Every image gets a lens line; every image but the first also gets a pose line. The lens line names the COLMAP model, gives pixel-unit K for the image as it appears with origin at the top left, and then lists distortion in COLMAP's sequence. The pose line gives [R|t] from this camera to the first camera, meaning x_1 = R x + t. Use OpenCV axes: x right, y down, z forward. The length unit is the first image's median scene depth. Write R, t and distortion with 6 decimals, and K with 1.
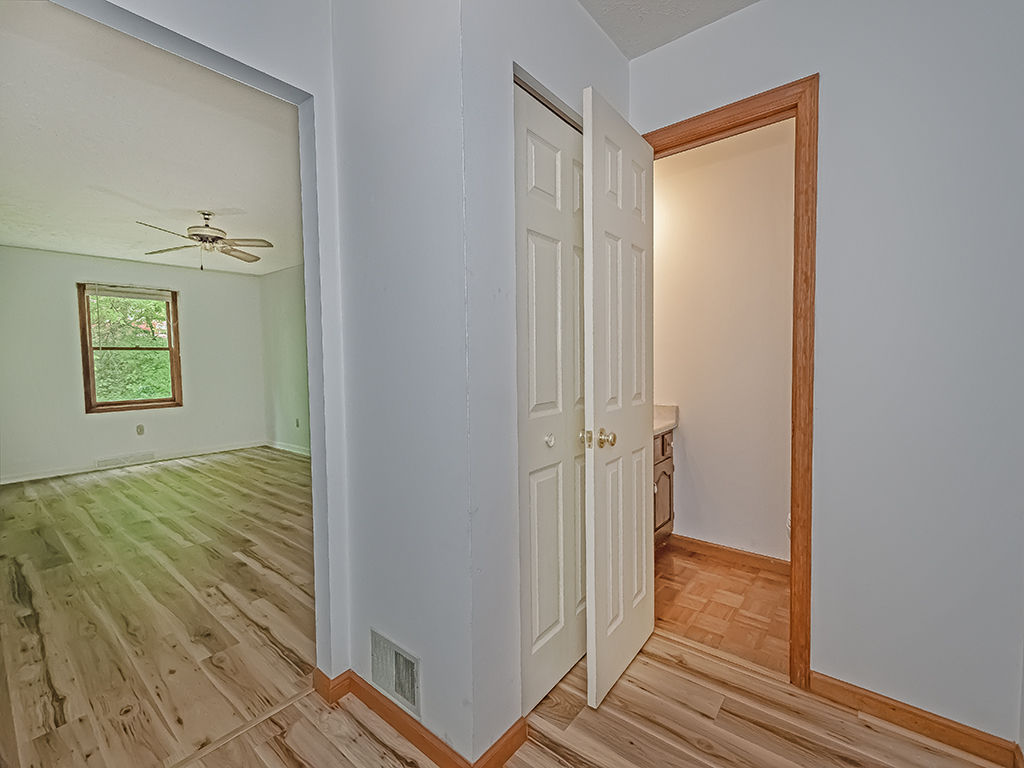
lens RADIAL K [[450.4, 0, 516.4], [0, 450.4, 385.2], [0, 0, 1]] dist [0.020630, -0.002824]
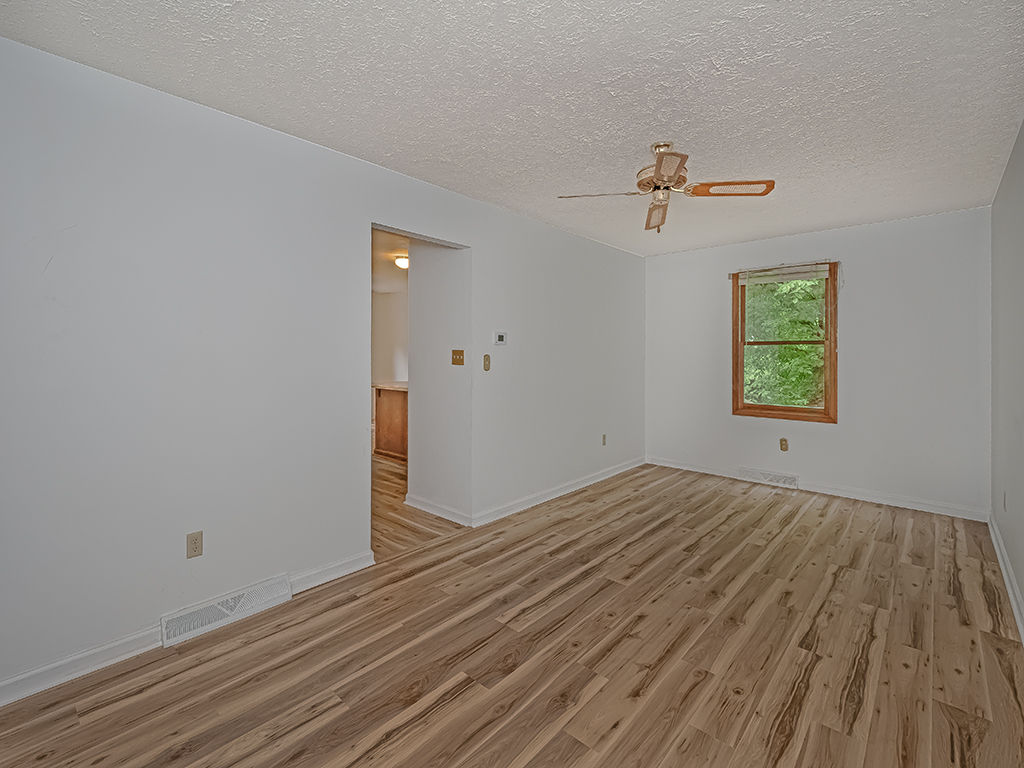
lens RADIAL K [[476.5, 0, 526.3], [0, 476.5, 347.5], [0, 0, 1]] dist [0.007624, 0.000520]
pose [[-0.029675, 0.011448, -0.999494, 0.030816], [-0.067319, 0.997641, 0.013425, -0.082327], [0.997290, 0.067683, -0.028834, 0.901199]]
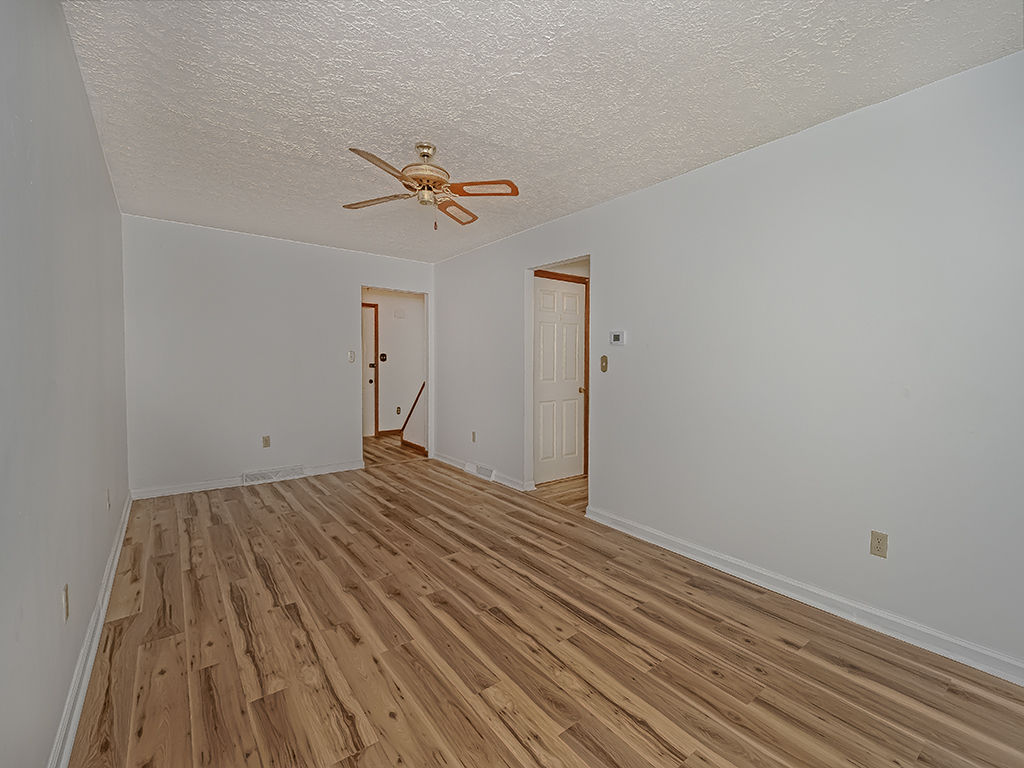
lens RADIAL K [[450.4, 0, 514.1], [0, 450.4, 389.4], [0, 0, 1]] dist [0.020630, -0.002824]
pose [[-0.971968, -0.002666, 0.235096, -1.054158], [0.027264, 0.991912, 0.123966, -0.101611], [-0.233525, 0.126900, -0.964034, 1.783274]]
